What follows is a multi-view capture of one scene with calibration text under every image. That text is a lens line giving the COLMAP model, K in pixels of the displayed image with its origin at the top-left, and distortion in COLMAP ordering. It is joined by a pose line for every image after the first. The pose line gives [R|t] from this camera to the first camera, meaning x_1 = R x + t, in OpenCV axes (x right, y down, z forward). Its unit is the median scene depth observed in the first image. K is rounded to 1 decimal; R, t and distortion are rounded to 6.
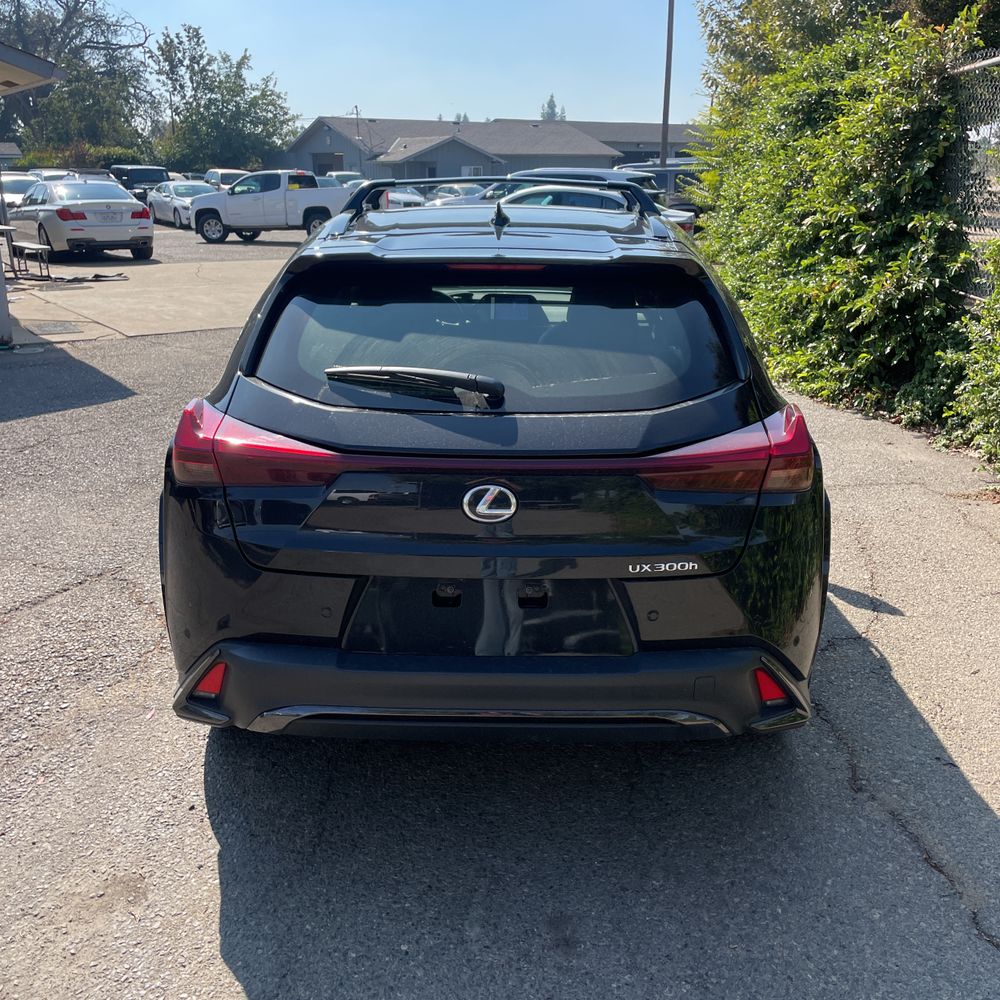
lens RADIAL K [[1017.9, 0, 501.9], [0, 1017.9, 497.2], [0, 0, 1]] dist [0.026046, 0.000000]
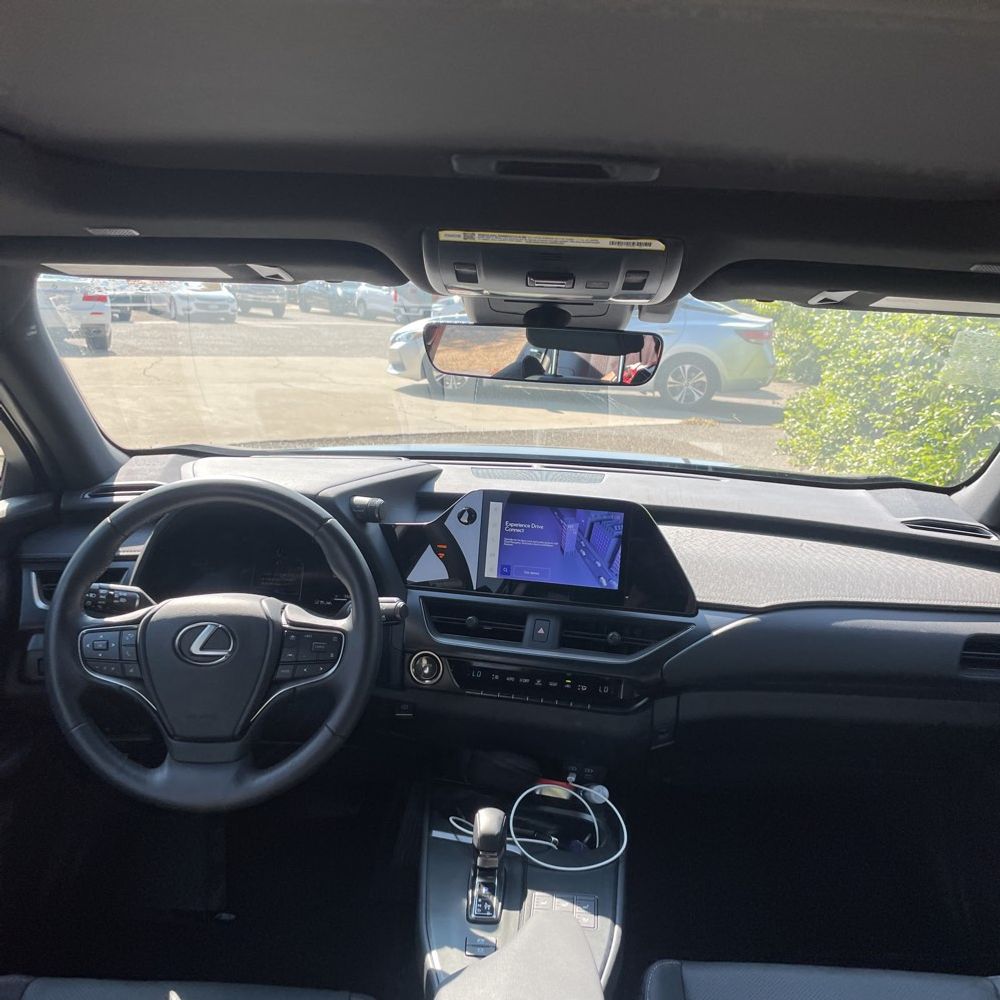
lens RADIAL K [[1017.9, 0, 513.3], [0, 1017.9, 509.7], [0, 0, 1]] dist [0.026046, 0.000000]
pose [[0.999154, 0.040625, -0.006317, -0.001224], [-0.041027, 0.995177, -0.089105, -0.089217], [0.002667, 0.089289, 0.996002, 0.380498]]
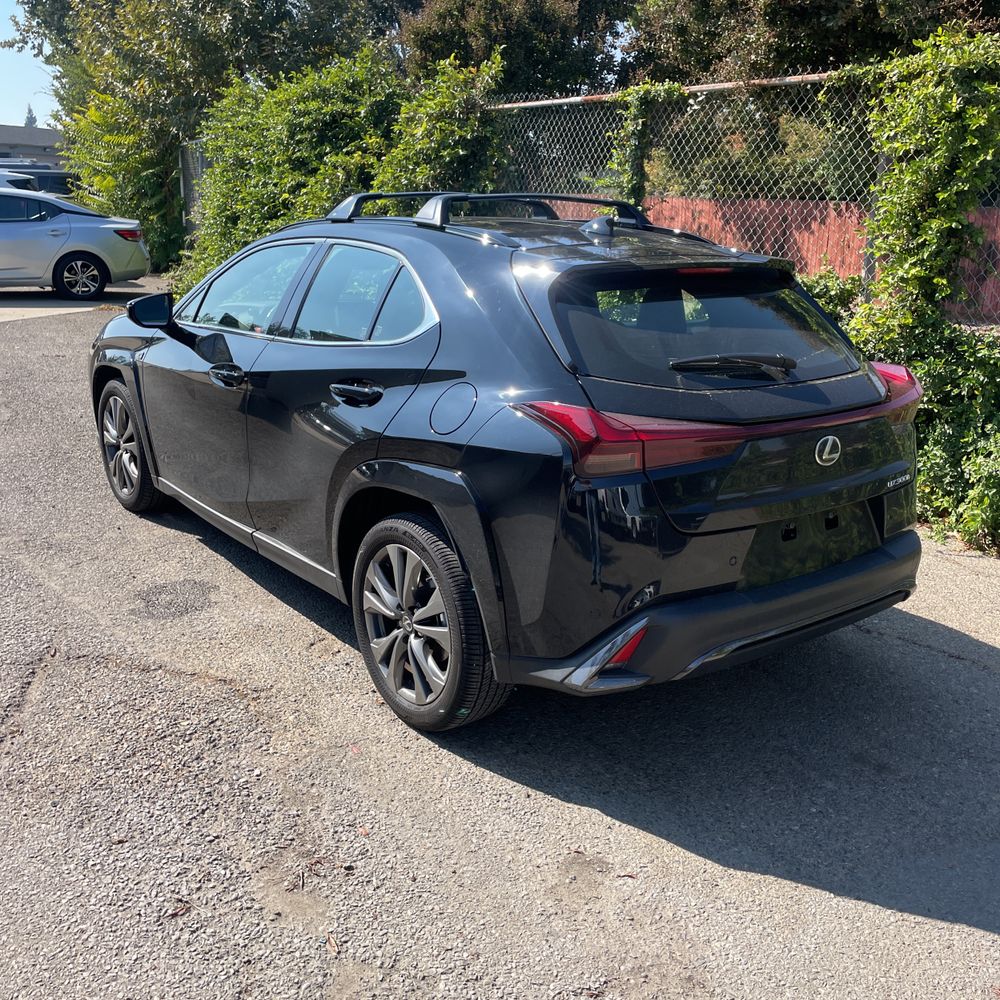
lens RADIAL K [[1017.9, 0, 490.7], [0, 1017.9, 498.5], [0, 0, 1]] dist [0.026046, 0.000000]
pose [[0.789738, -0.156035, 0.593269, -0.278437], [0.158624, 0.986161, 0.048215, -0.016123], [-0.592582, 0.056029, 0.803559, 0.049706]]
